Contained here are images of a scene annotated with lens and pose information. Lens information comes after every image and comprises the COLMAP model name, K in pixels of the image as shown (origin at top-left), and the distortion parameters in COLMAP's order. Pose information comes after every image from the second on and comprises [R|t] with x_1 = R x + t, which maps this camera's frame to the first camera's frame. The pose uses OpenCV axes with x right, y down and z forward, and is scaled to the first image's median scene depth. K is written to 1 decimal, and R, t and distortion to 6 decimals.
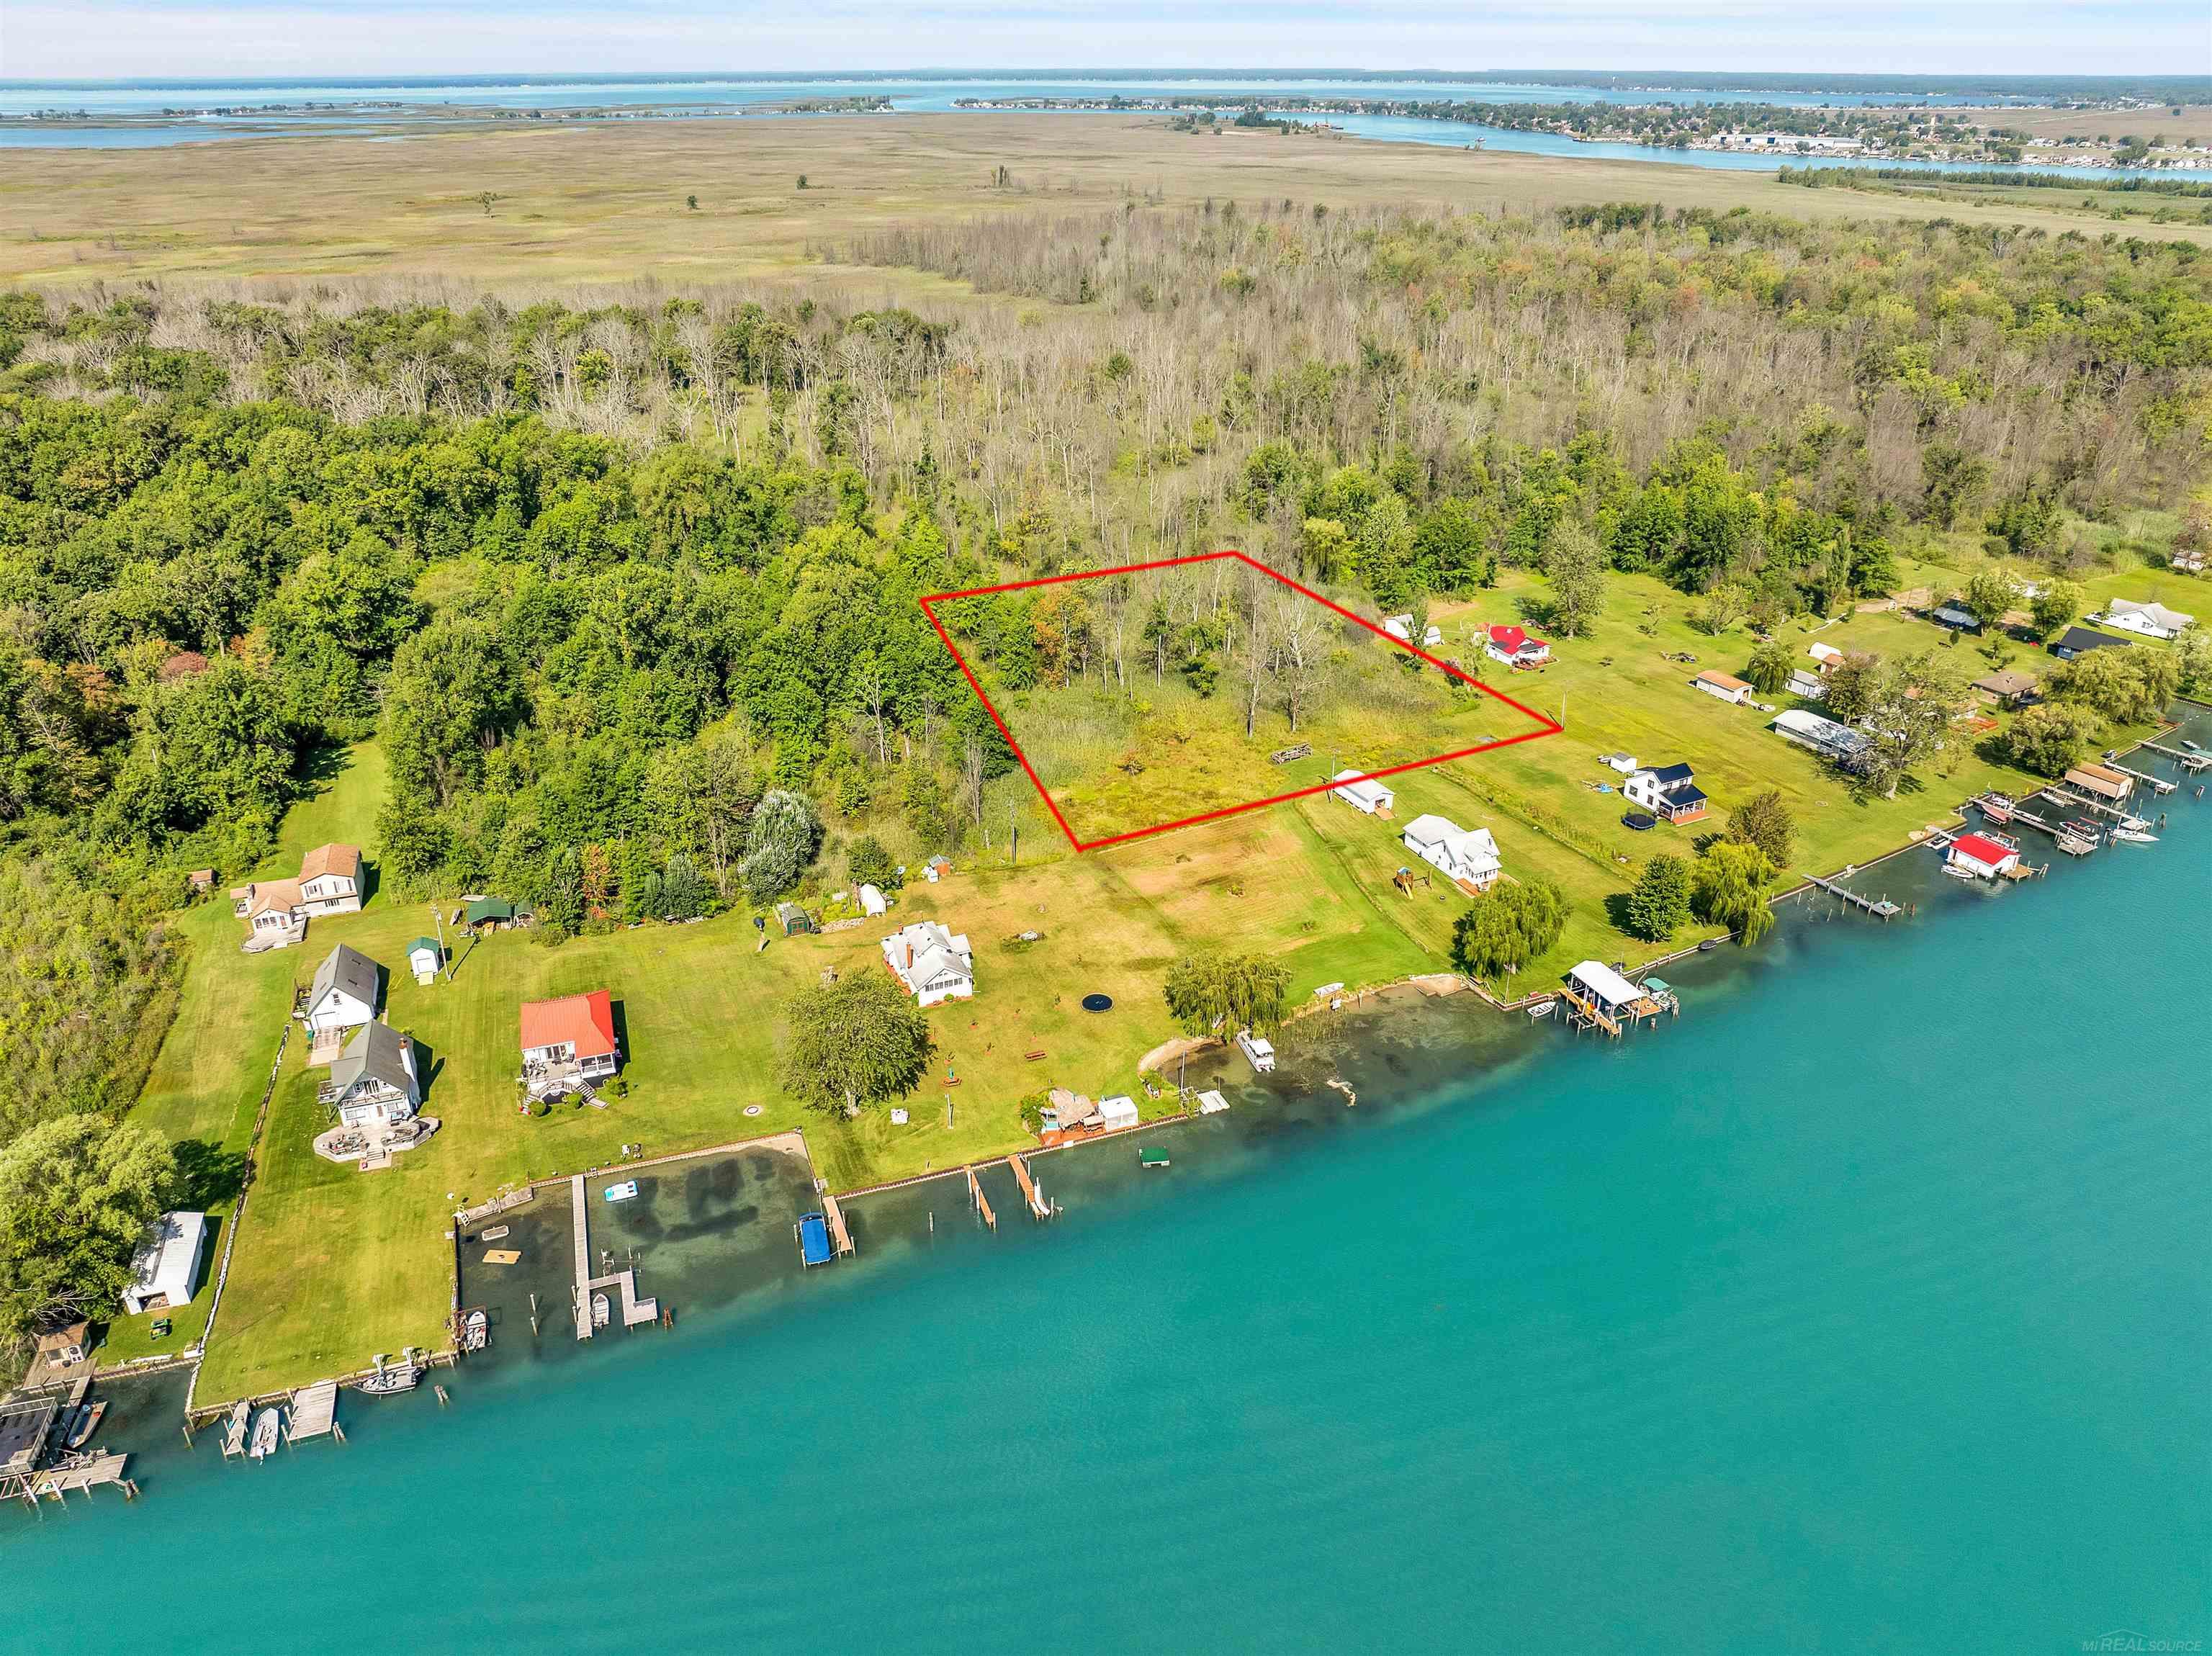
lens RADIAL K [[1540.0, 0, 1107.7], [0, 1540.0, 863.8], [0, 0, 1]] dist [-0.066063, 0.041542]
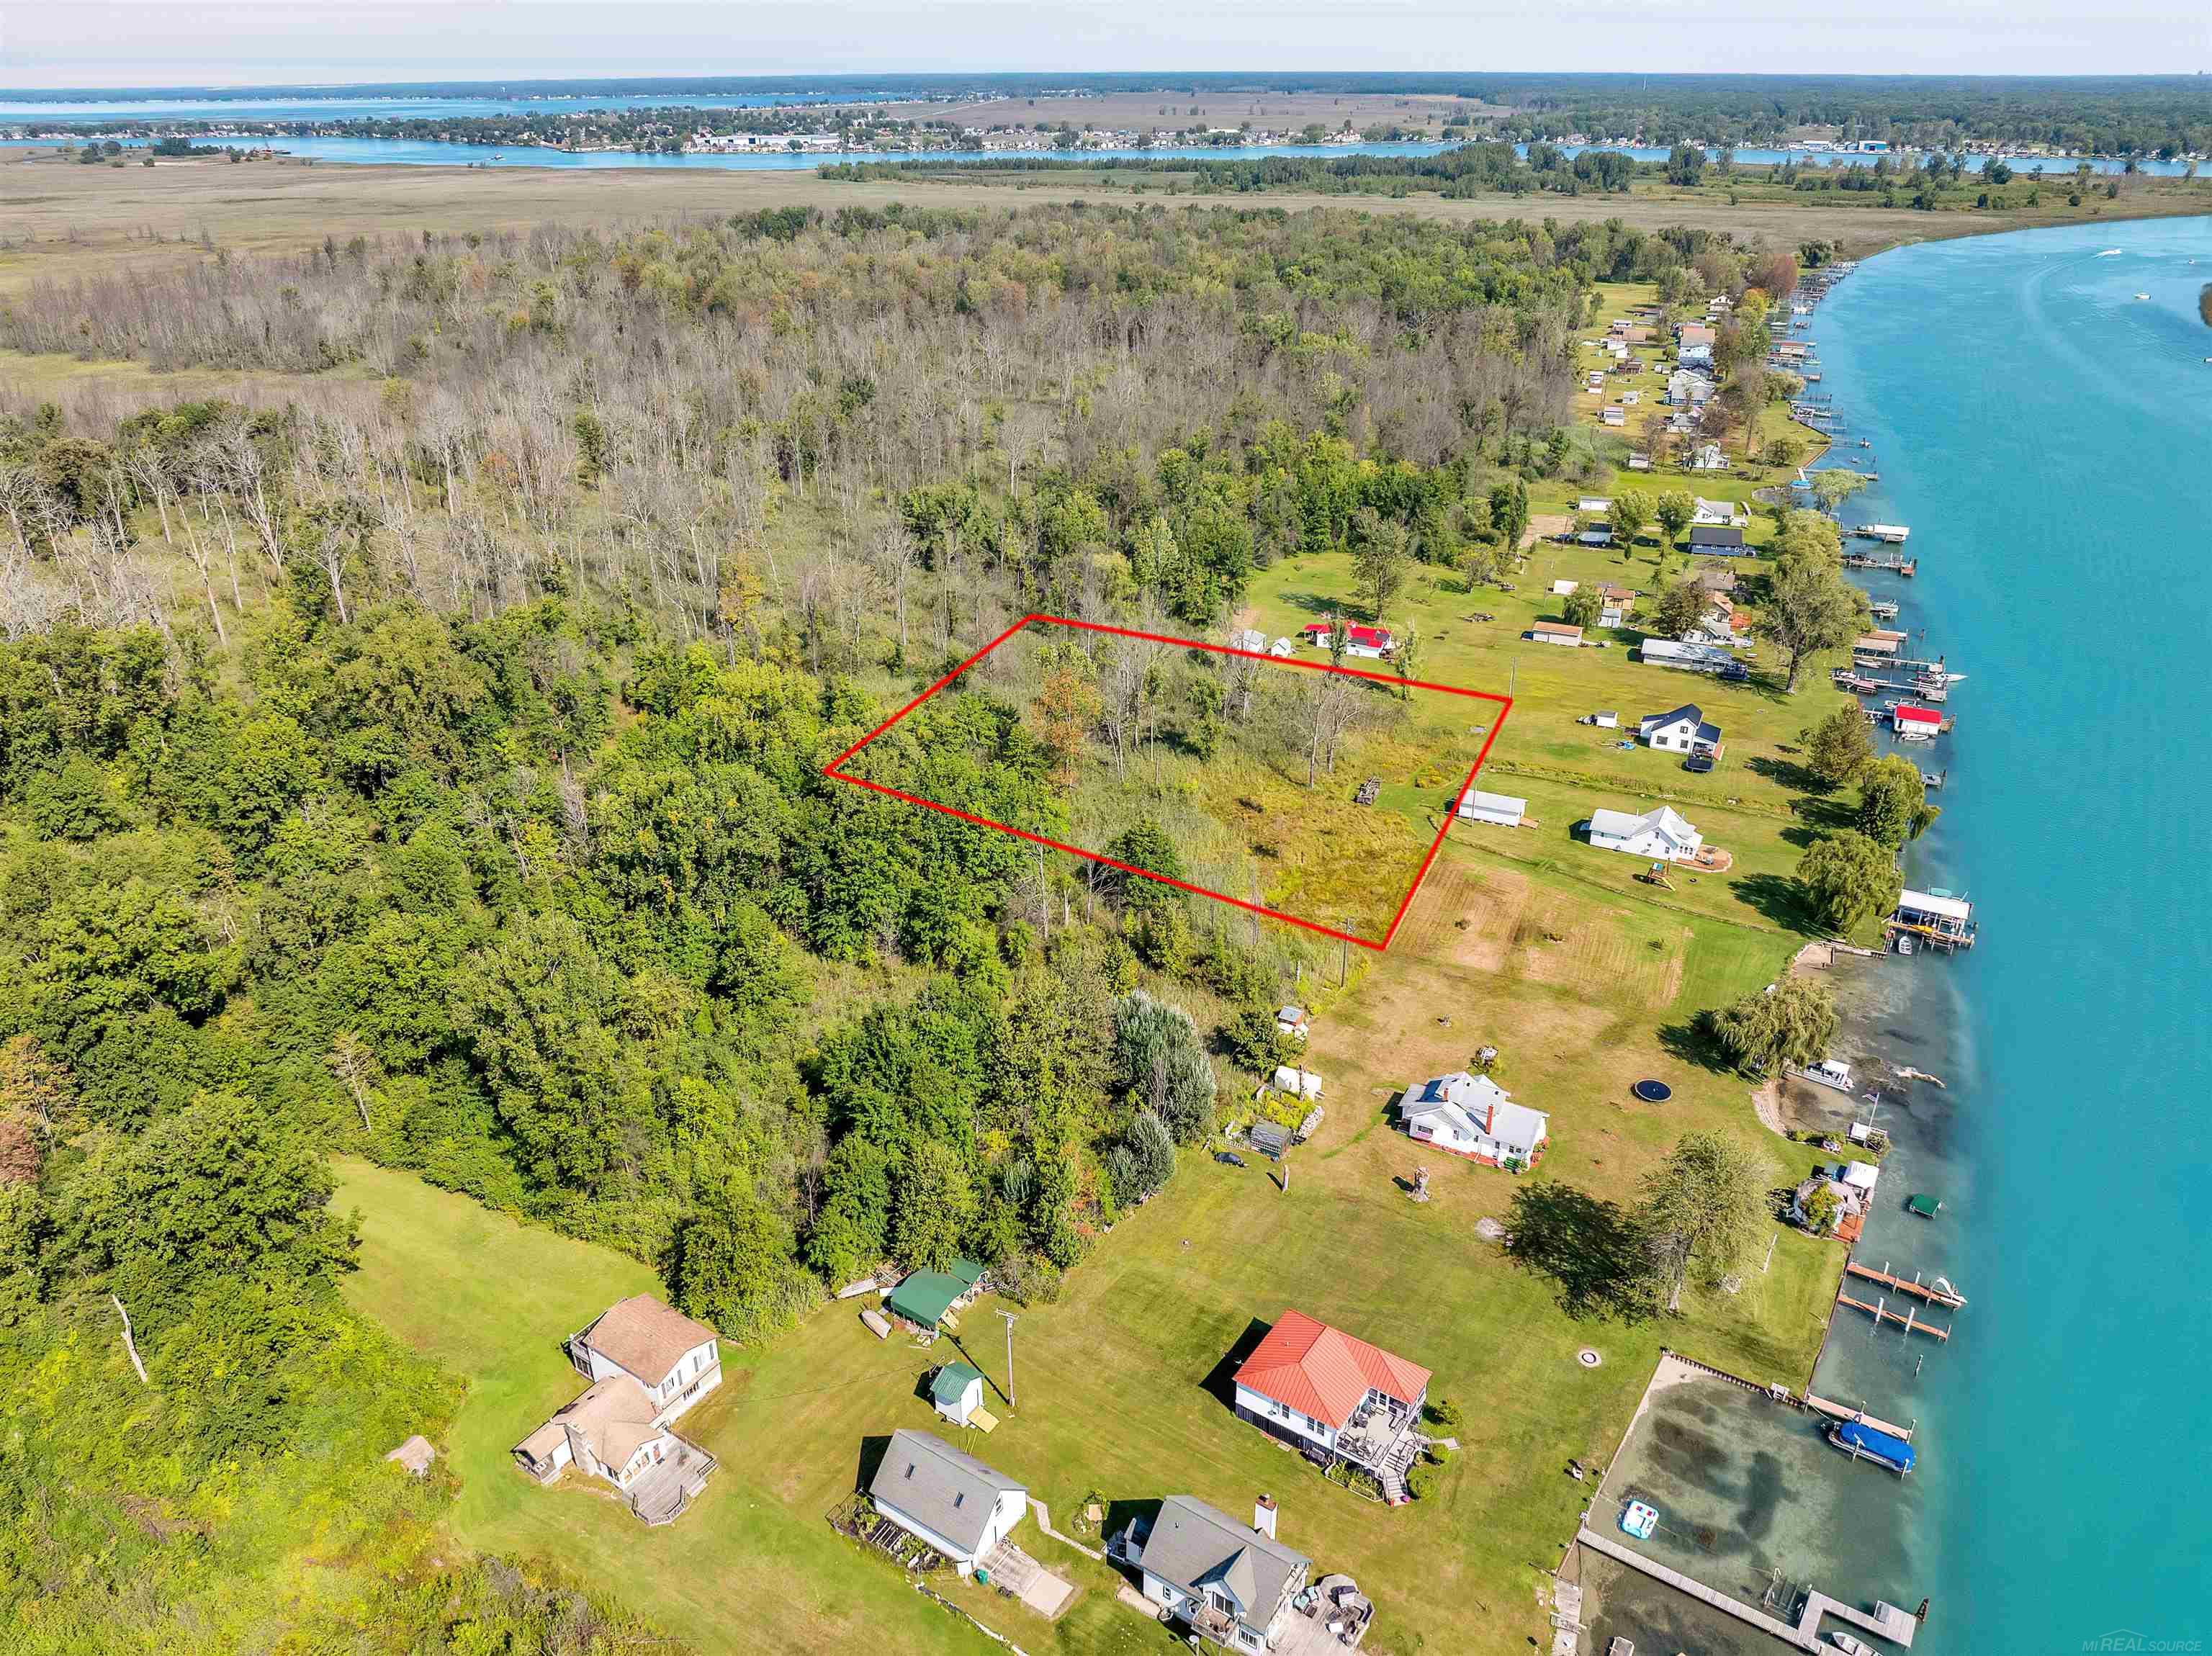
lens RADIAL K [[1540.0, 0, 1107.7], [0, 1540.0, 863.8], [0, 0, 1]] dist [-0.066063, 0.041542]
pose [[0.799268, -0.282136, 0.530632, -0.431173], [0.284572, 0.955367, 0.079329, -0.123402], [-0.529329, 0.087598, 0.843882, 0.234784]]
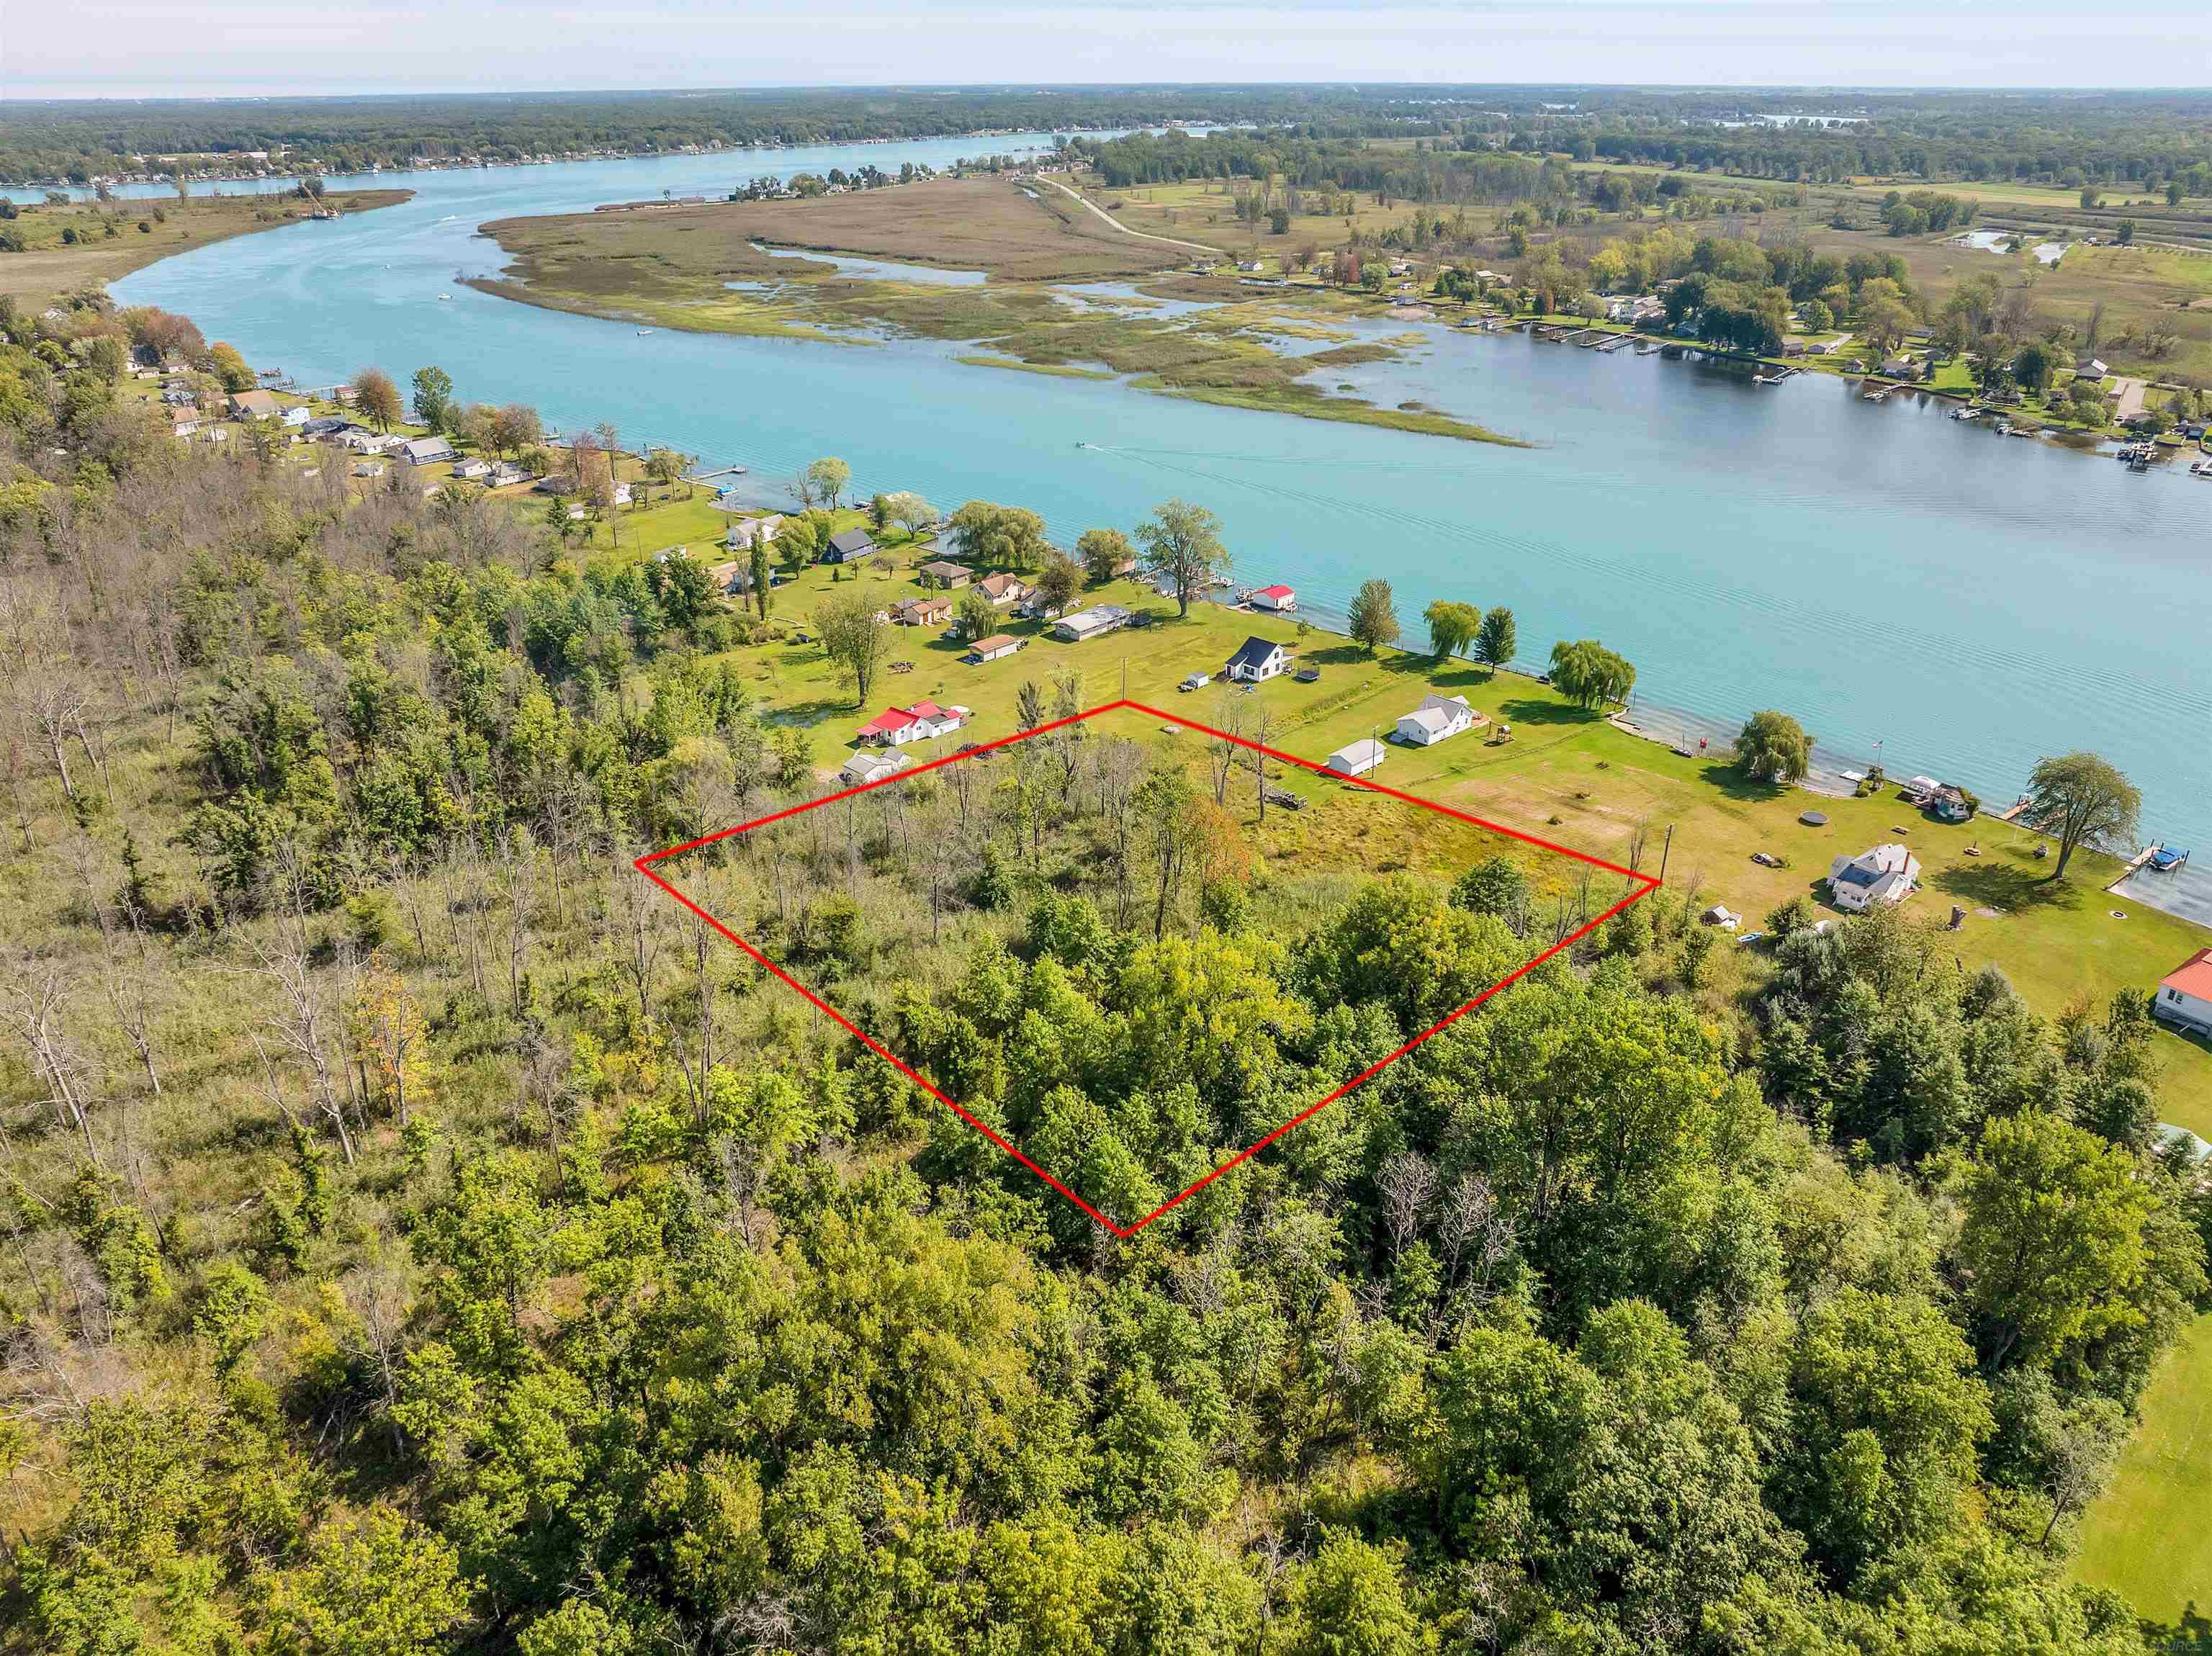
lens RADIAL K [[1540.0, 0, 1107.7], [0, 1540.0, 863.8], [0, 0, 1]] dist [-0.066063, 0.041542]
pose [[-0.295483, -0.436176, 0.849965, -0.561076], [0.450684, 0.720828, 0.526584, -0.491692], [-0.842362, 0.538662, -0.016415, 0.925979]]
